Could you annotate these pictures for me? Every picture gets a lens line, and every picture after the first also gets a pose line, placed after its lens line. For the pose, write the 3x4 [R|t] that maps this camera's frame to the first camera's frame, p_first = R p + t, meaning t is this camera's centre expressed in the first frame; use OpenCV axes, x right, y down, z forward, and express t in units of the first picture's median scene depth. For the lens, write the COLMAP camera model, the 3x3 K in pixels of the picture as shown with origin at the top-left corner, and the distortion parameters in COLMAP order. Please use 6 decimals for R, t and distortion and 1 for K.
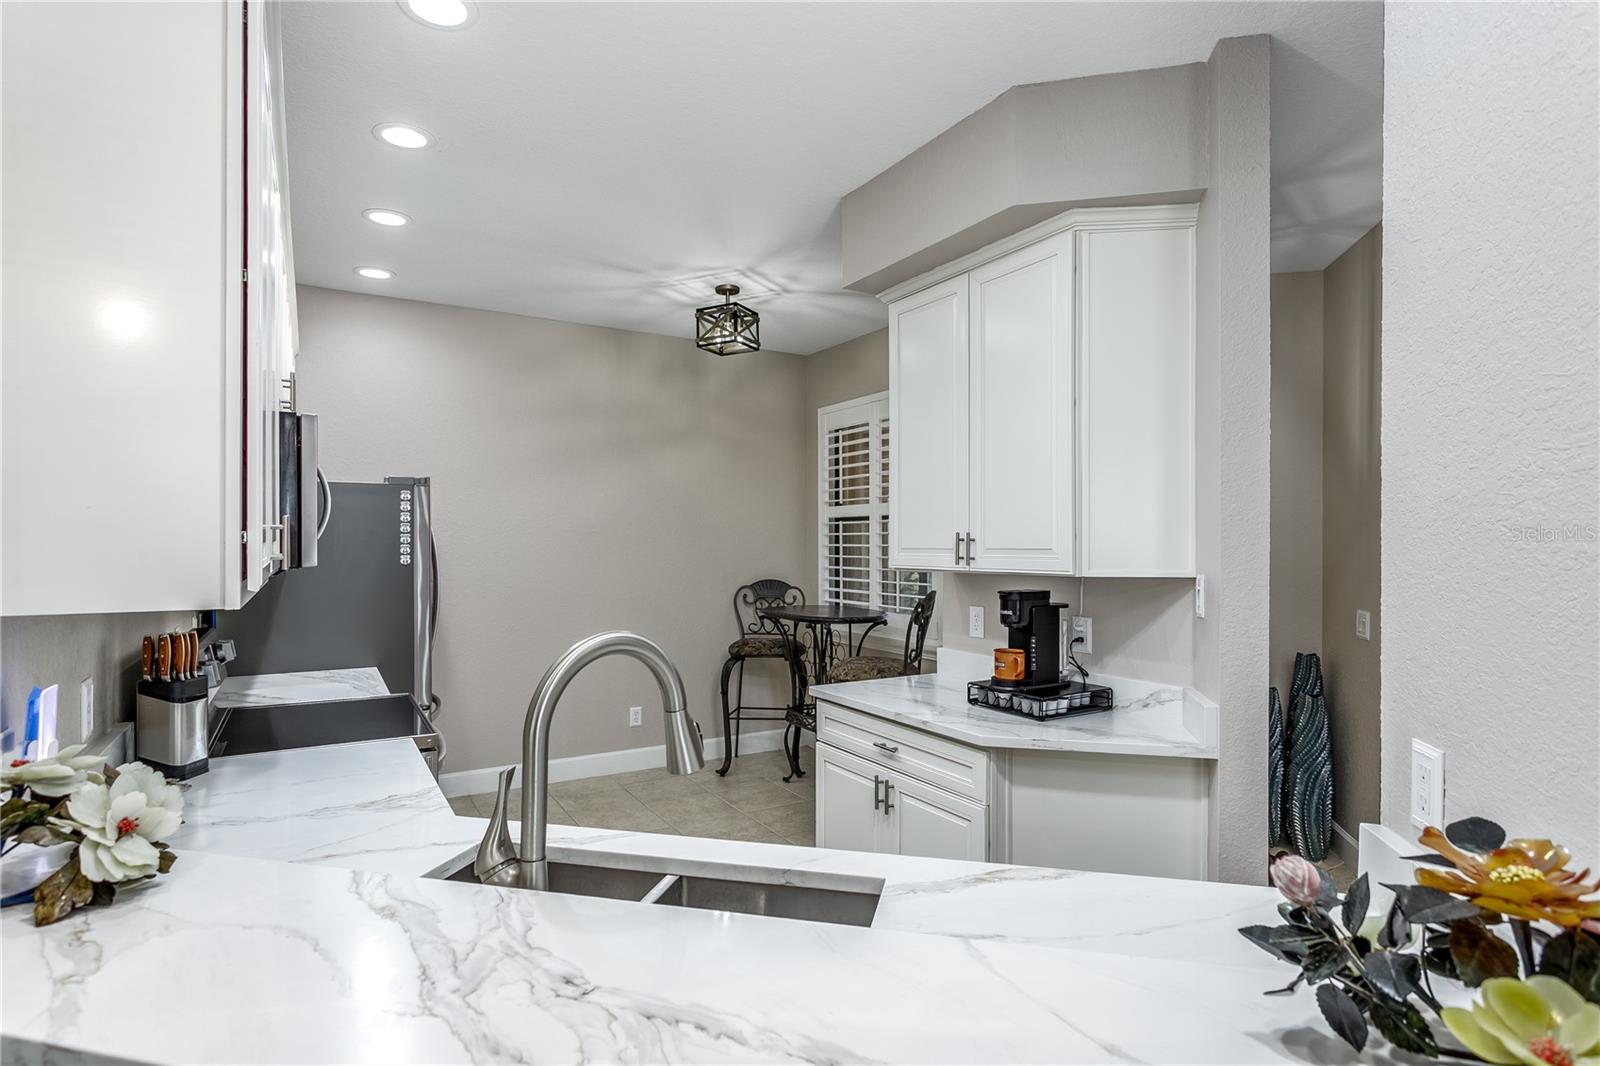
lens RADIAL K [[862.7, 0, 796.0], [0, 862.7, 536.2], [0, 0, 1]] dist [-0.002076, -0.000345]
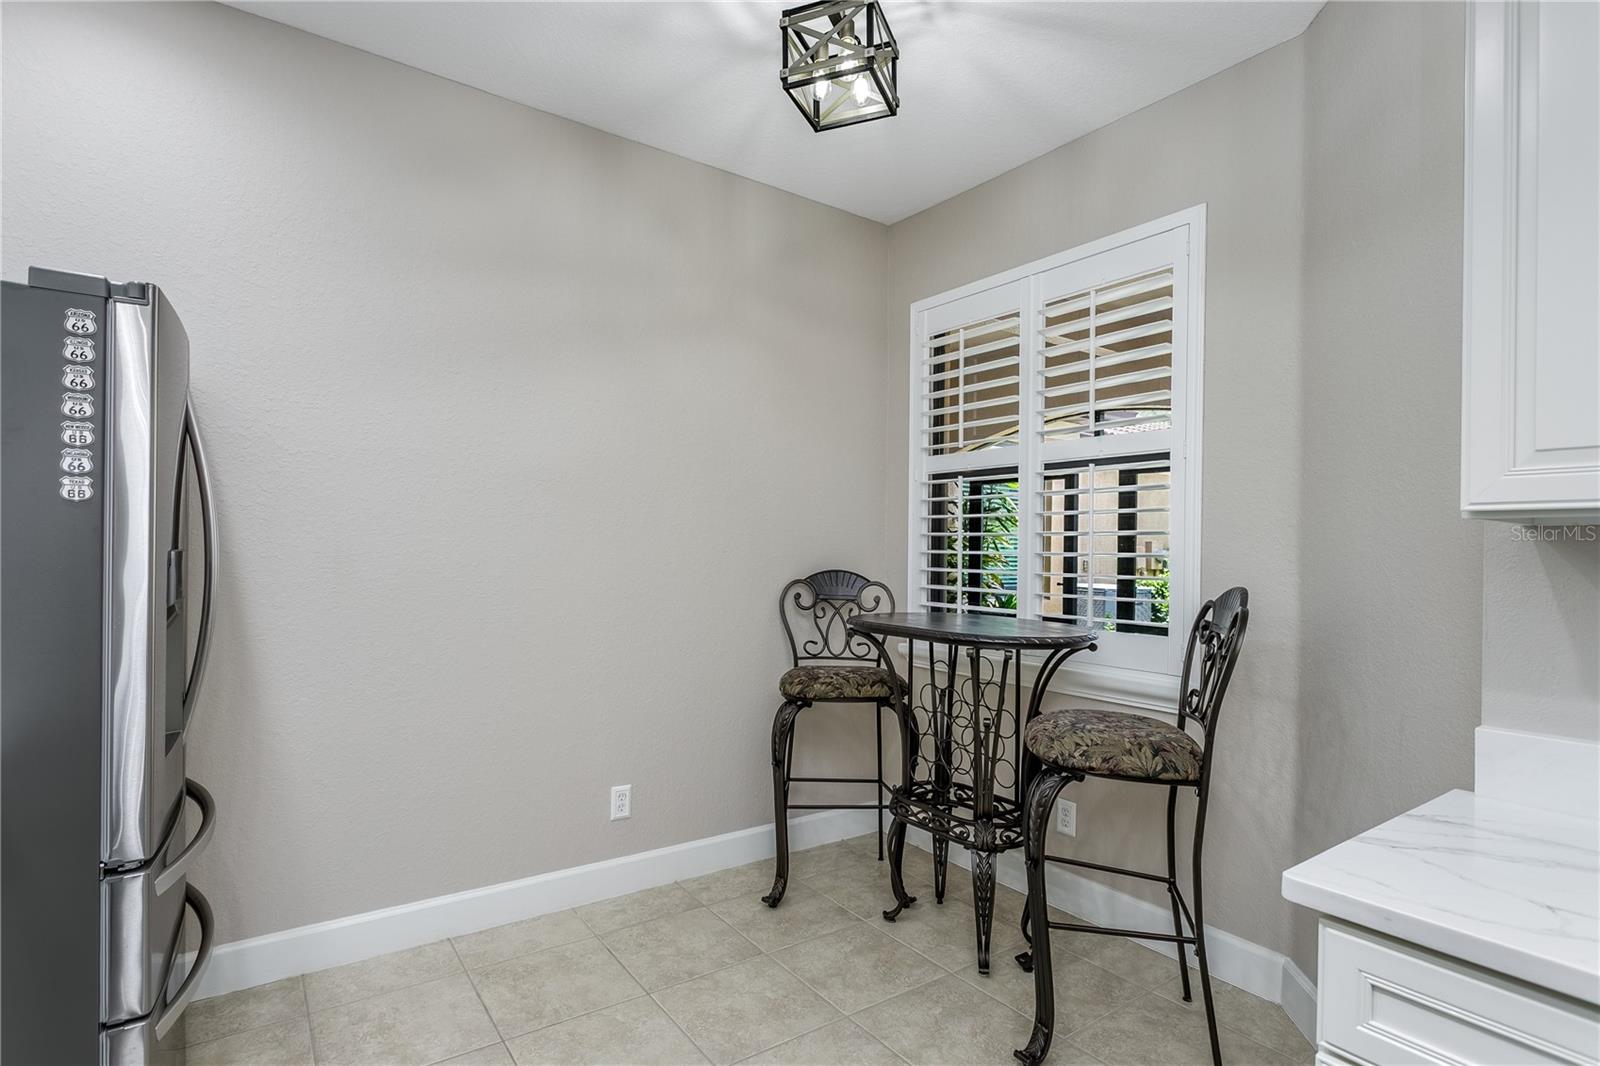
lens RADIAL K [[824.1, 0, 787.5], [0, 824.1, 541.1], [0, 0, 1]] dist [-0.000932, 0.000358]
pose [[0.996846, 0.015040, 0.077922, -0.131523], [-0.014908, 0.999886, -0.002281, 0.036707], [-0.077947, 0.001112, 0.996957, 0.482846]]
